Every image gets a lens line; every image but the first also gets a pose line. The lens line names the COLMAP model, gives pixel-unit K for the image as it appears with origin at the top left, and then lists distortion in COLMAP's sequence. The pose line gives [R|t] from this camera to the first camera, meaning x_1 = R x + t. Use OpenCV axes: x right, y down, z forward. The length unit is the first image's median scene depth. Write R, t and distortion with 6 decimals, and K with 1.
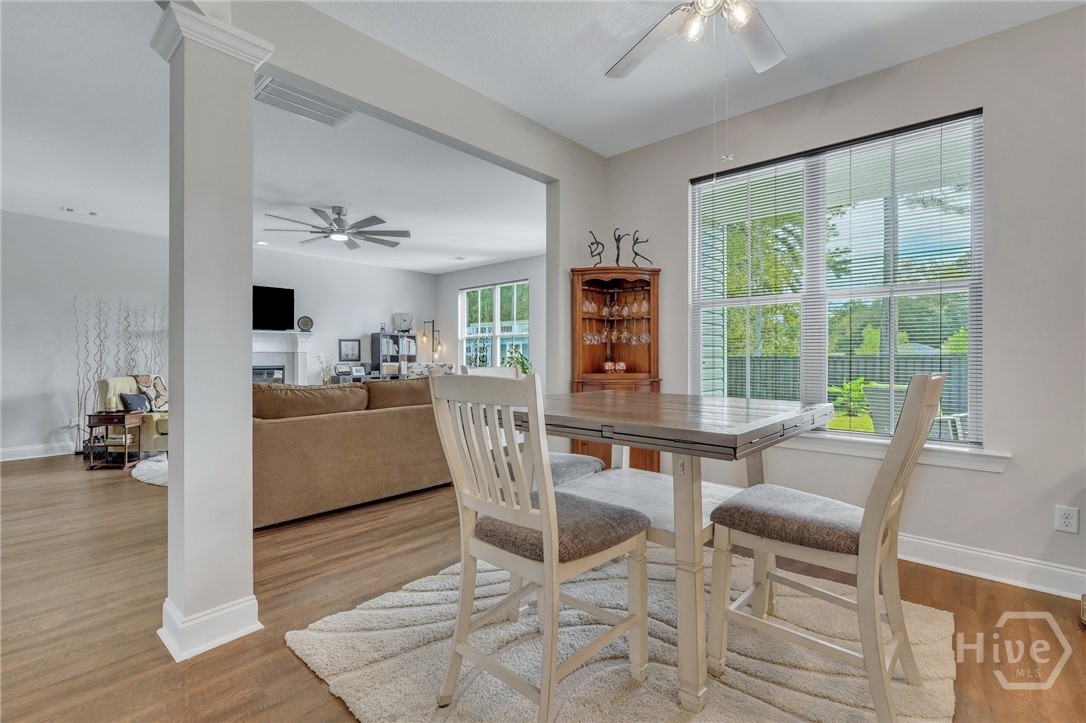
lens RADIAL K [[504.7, 0, 544.6], [0, 504.7, 354.6], [0, 0, 1]] dist [-0.008044, 0.001974]
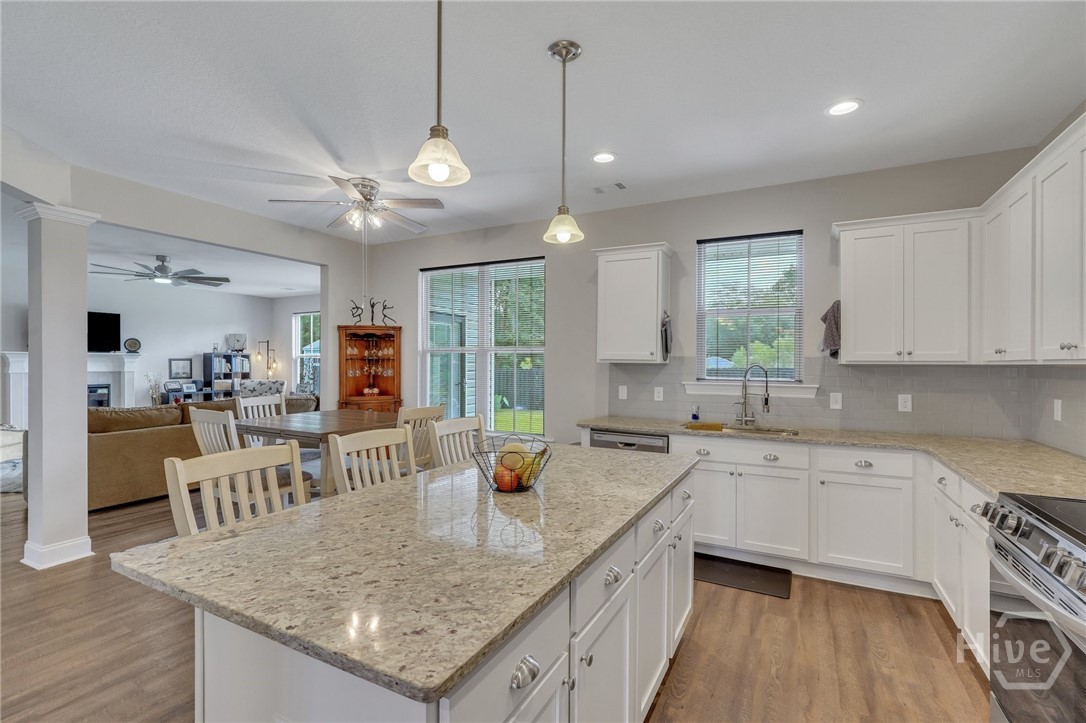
lens RADIAL K [[504.7, 0, 547.3], [0, 504.7, 366.5], [0, 0, 1]] dist [-0.008044, 0.001974]
pose [[0.971982, 0.001834, 0.235049, 0.185217], [-0.004797, 0.999916, 0.012036, -0.043596], [-0.235007, -0.012826, 0.971909, -0.351274]]
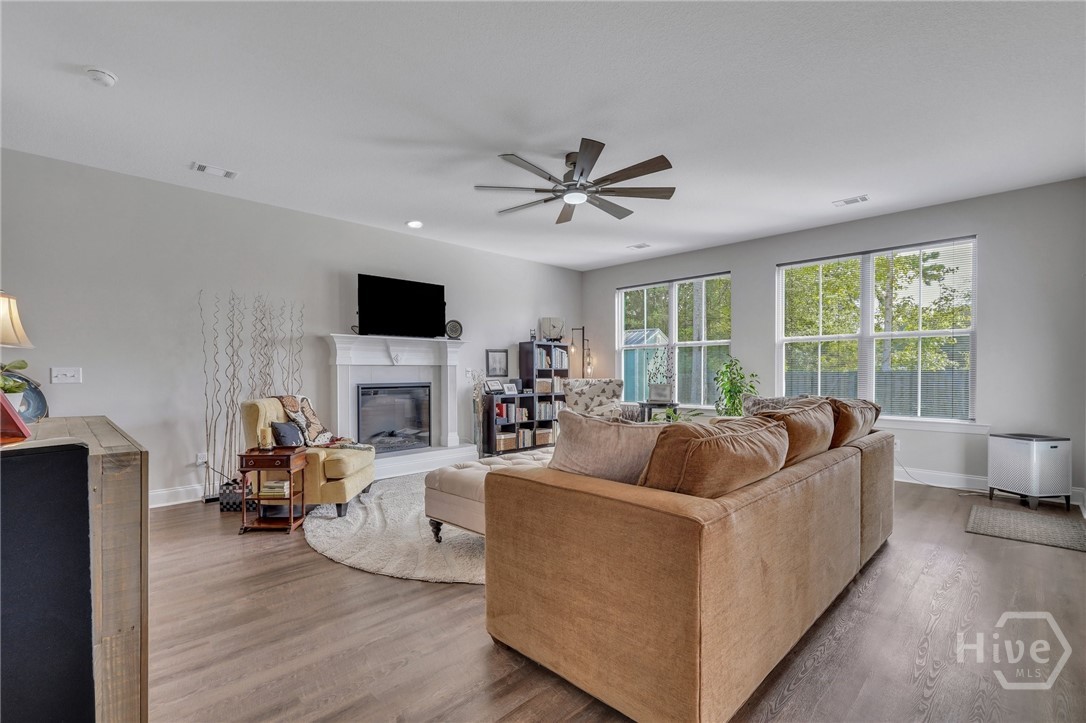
lens RADIAL K [[504.7, 0, 540.2], [0, 504.7, 376.6], [0, 0, 1]] dist [-0.008044, 0.001974]
pose [[0.998199, 0.001865, -0.059969, -0.386016], [-0.000900, 0.999870, 0.016121, -0.000175], [0.059991, -0.016038, 0.998070, 0.280592]]
